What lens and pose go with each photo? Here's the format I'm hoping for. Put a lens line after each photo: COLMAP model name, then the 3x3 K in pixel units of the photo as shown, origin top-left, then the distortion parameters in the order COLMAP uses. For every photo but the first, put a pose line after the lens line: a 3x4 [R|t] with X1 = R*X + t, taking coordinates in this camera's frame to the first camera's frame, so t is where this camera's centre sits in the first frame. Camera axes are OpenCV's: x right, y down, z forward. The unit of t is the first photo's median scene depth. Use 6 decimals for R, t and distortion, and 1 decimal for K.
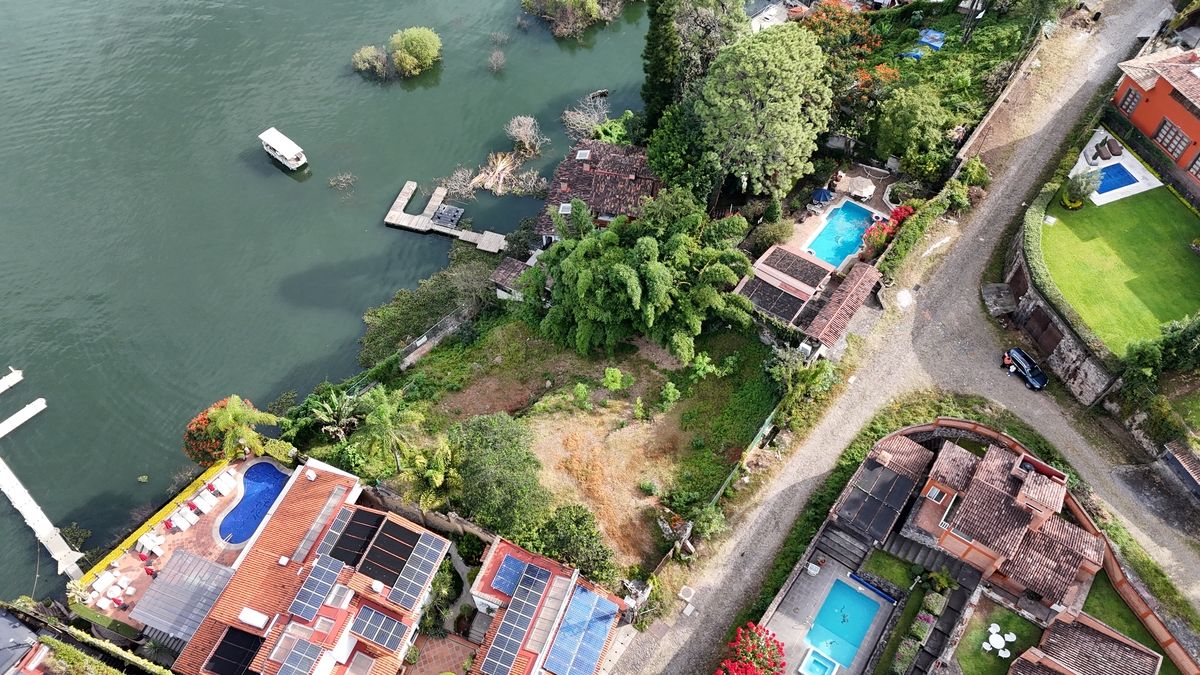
lens RADIAL K [[880.2, 0, 600.0], [0, 880.2, 337.5], [0, 0, 1]] dist [0.089819, -0.106091]
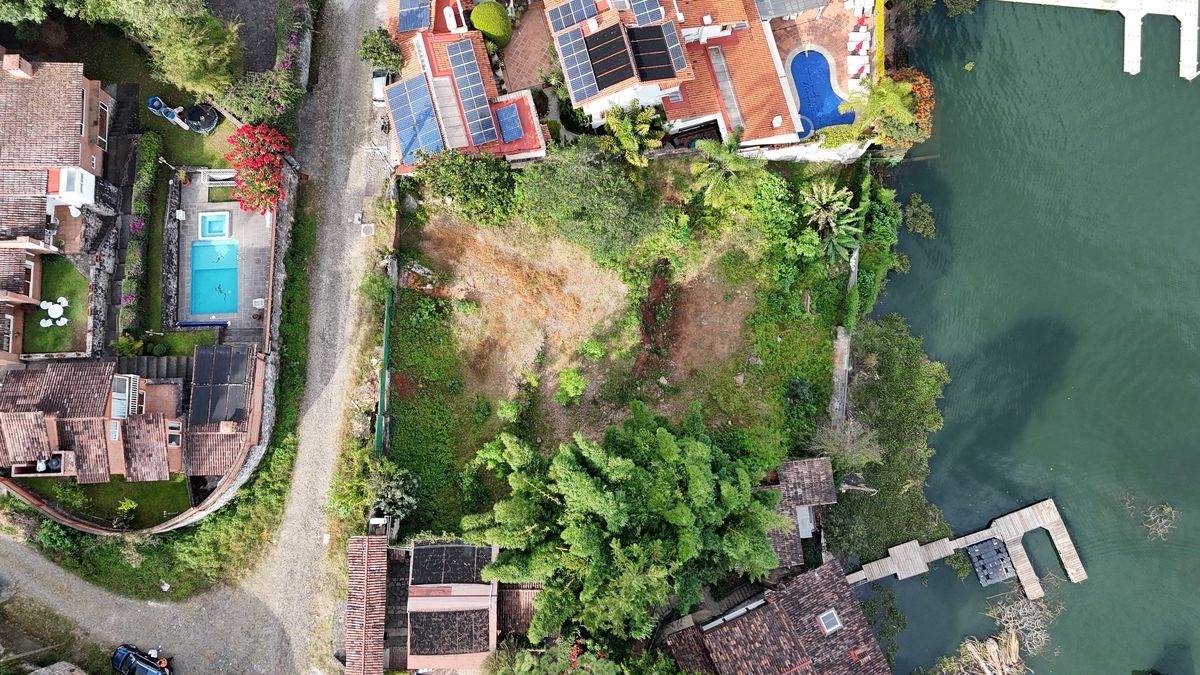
lens RADIAL K [[880.2, 0, 600.0], [0, 880.2, 337.5], [0, 0, 1]] dist [0.089819, -0.106091]
pose [[-0.797580, 0.599116, -0.070187, 0.027122], [-0.483907, -0.566017, 0.667426, -0.506284], [0.360139, 0.566290, 0.741361, 0.363303]]
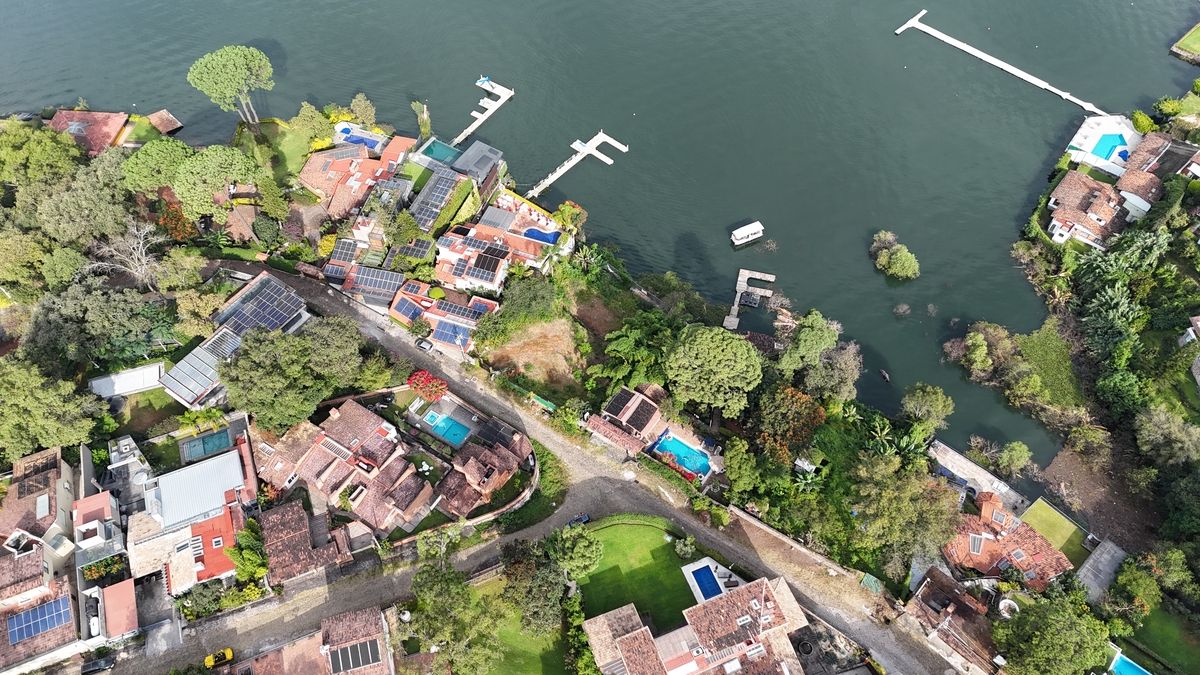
lens RADIAL K [[880.2, 0, 600.0], [0, 880.2, 337.5], [0, 0, 1]] dist [0.089819, -0.106091]
pose [[0.030779, 0.827688, -0.560344, 1.100282], [-0.811183, 0.348225, 0.469809, -0.912574], [0.583981, 0.440081, 0.682125, -0.327923]]
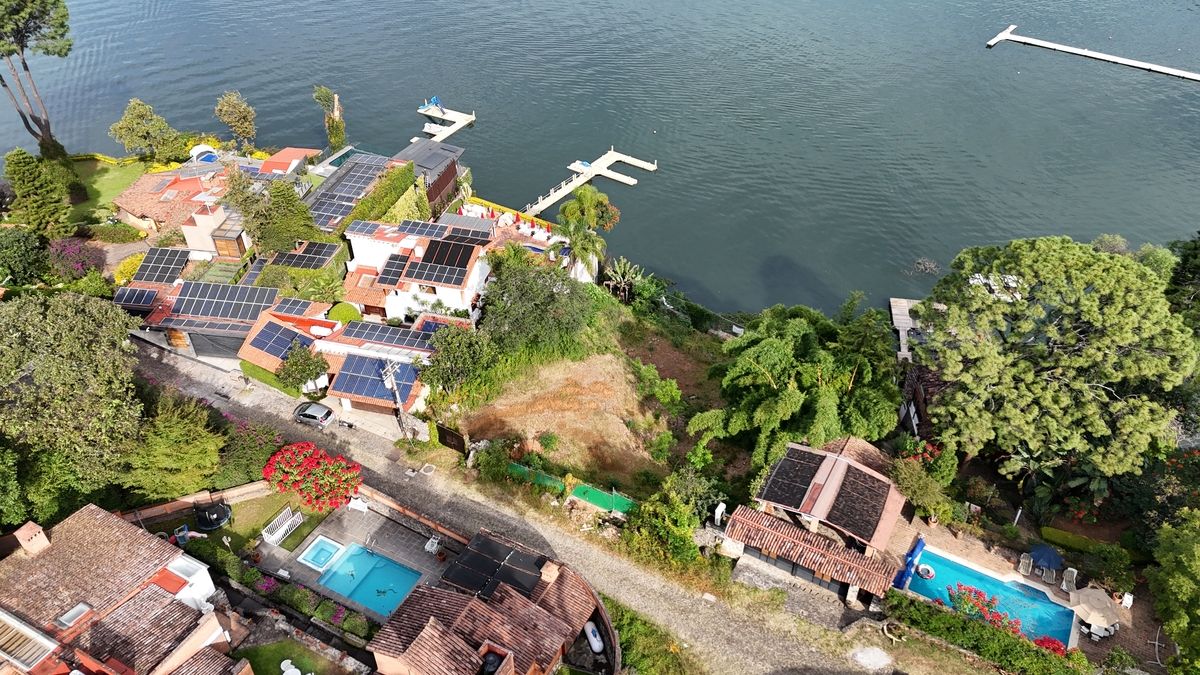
lens RADIAL K [[880.2, 0, 600.0], [0, 880.2, 337.5], [0, 0, 1]] dist [0.089819, -0.106091]
pose [[0.121525, 0.635970, -0.762085, 0.663704], [-0.811154, 0.506130, 0.293022, -0.189466], [0.572067, 0.582559, 0.577377, 0.407591]]
